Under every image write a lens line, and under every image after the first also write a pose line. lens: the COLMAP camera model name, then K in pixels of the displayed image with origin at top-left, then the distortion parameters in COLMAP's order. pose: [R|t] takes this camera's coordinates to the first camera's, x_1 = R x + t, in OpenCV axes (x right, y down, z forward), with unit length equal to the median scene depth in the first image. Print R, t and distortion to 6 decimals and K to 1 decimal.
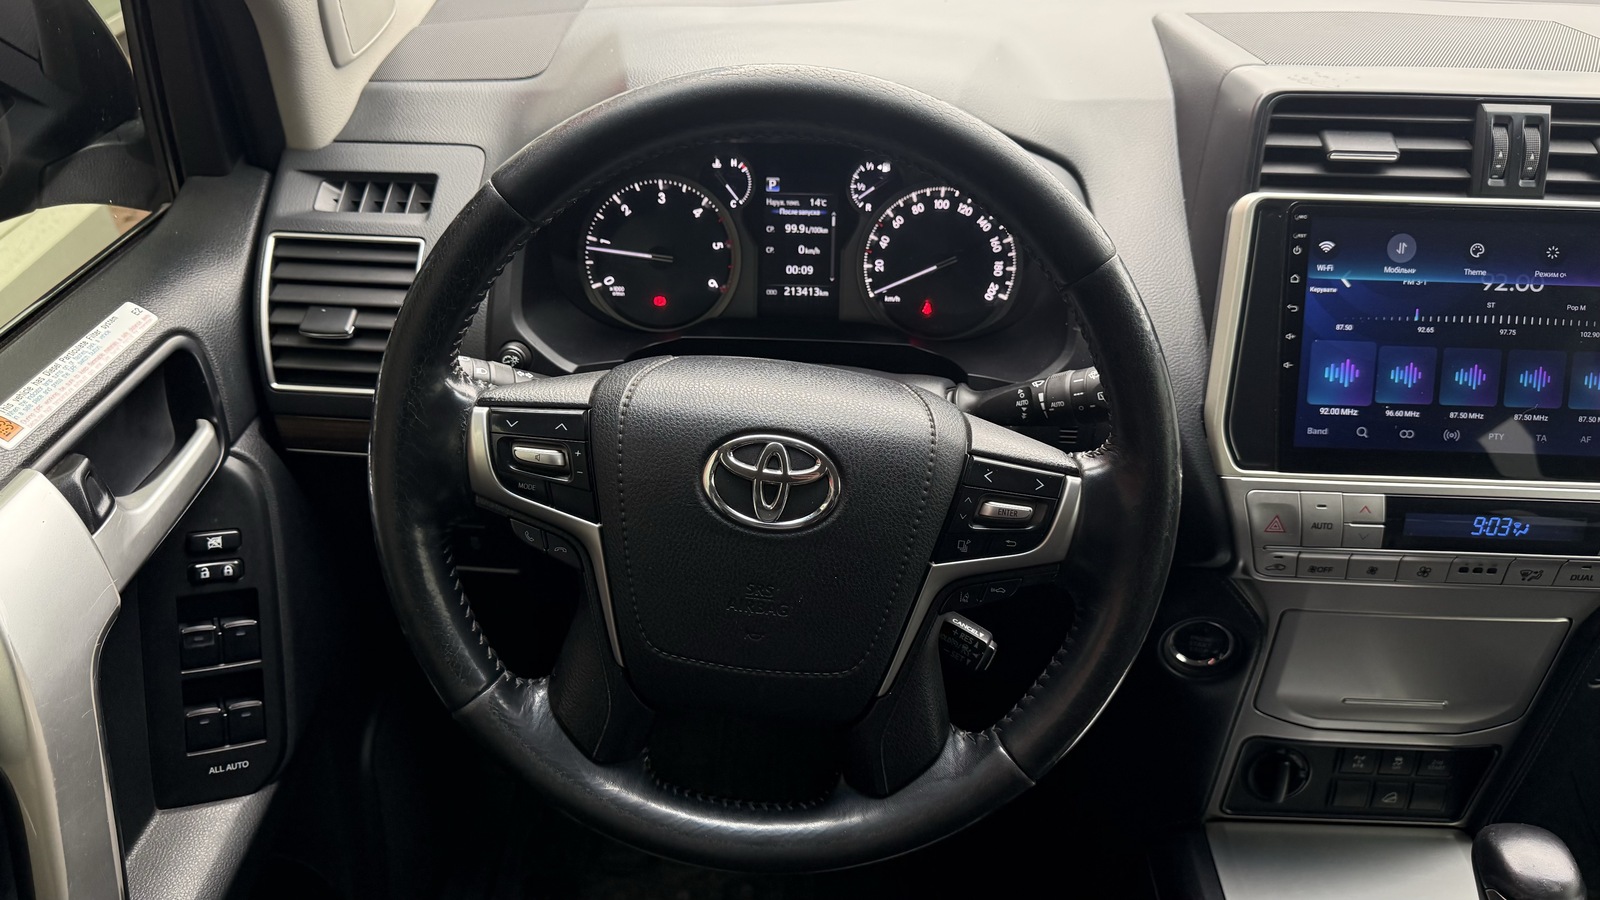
lens RADIAL K [[1148.5, 0, 799.1], [0, 1148.5, 444.5], [0, 0, 1]] dist [0.008229, -0.010610]
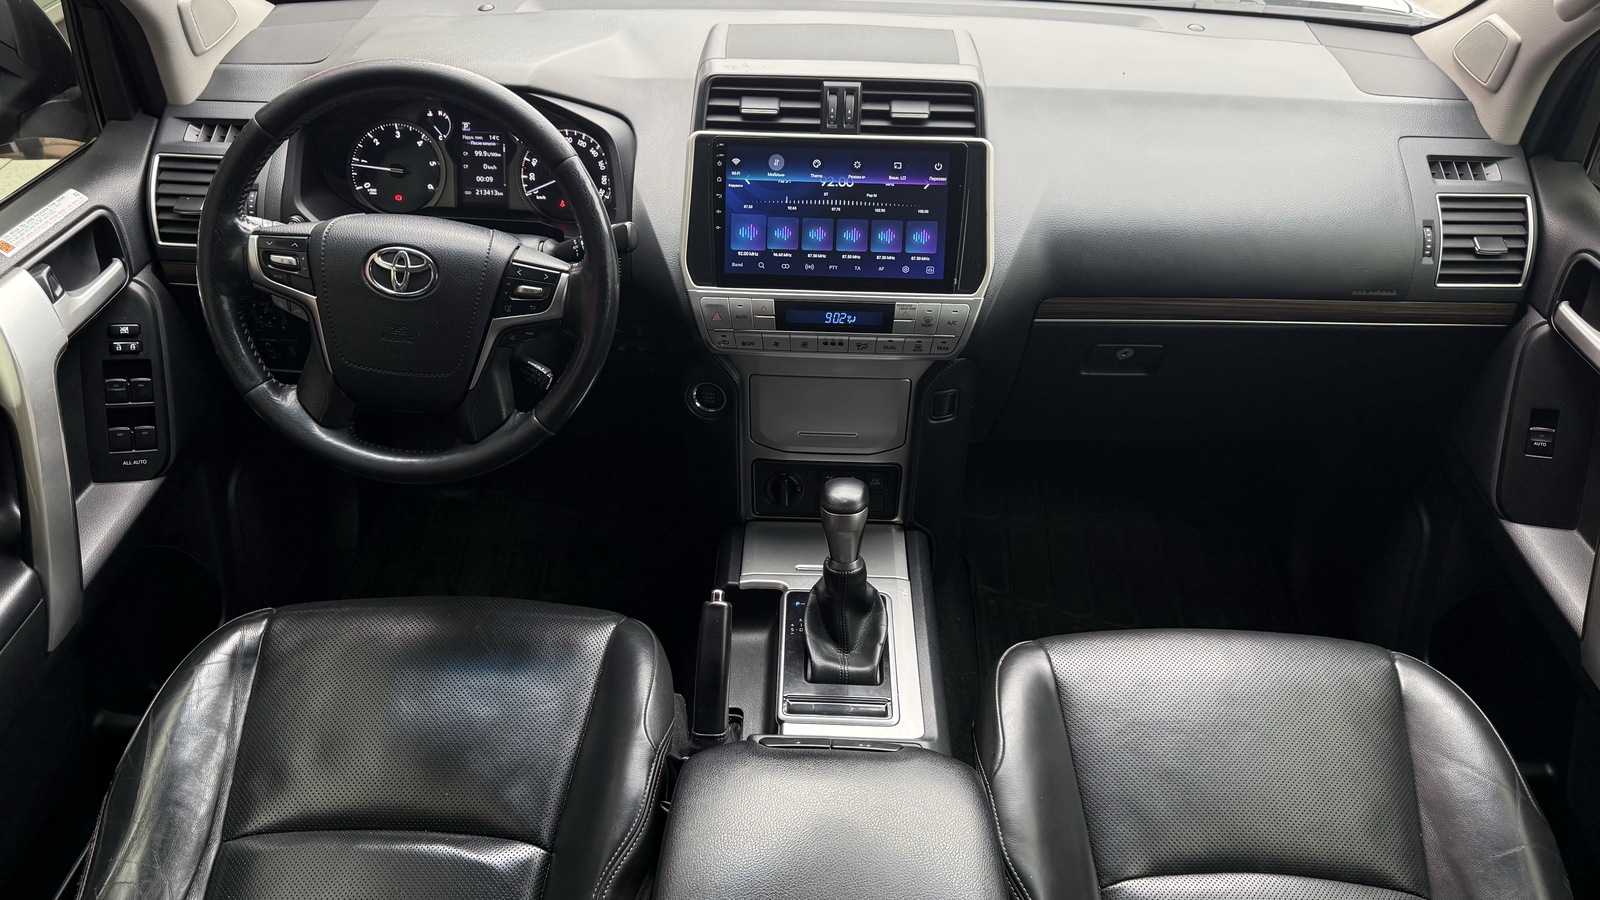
lens RADIAL K [[1115.6, 0, 800.0], [0, 1115.6, 450.0], [0, 0, 1]] dist [-0.046646, 0.024632]
pose [[0.998956, -0.001429, 0.045657, 0.434880], [-0.000218, 0.999350, 0.036060, 0.204726], [-0.045679, -0.036032, 0.998306, -0.710806]]
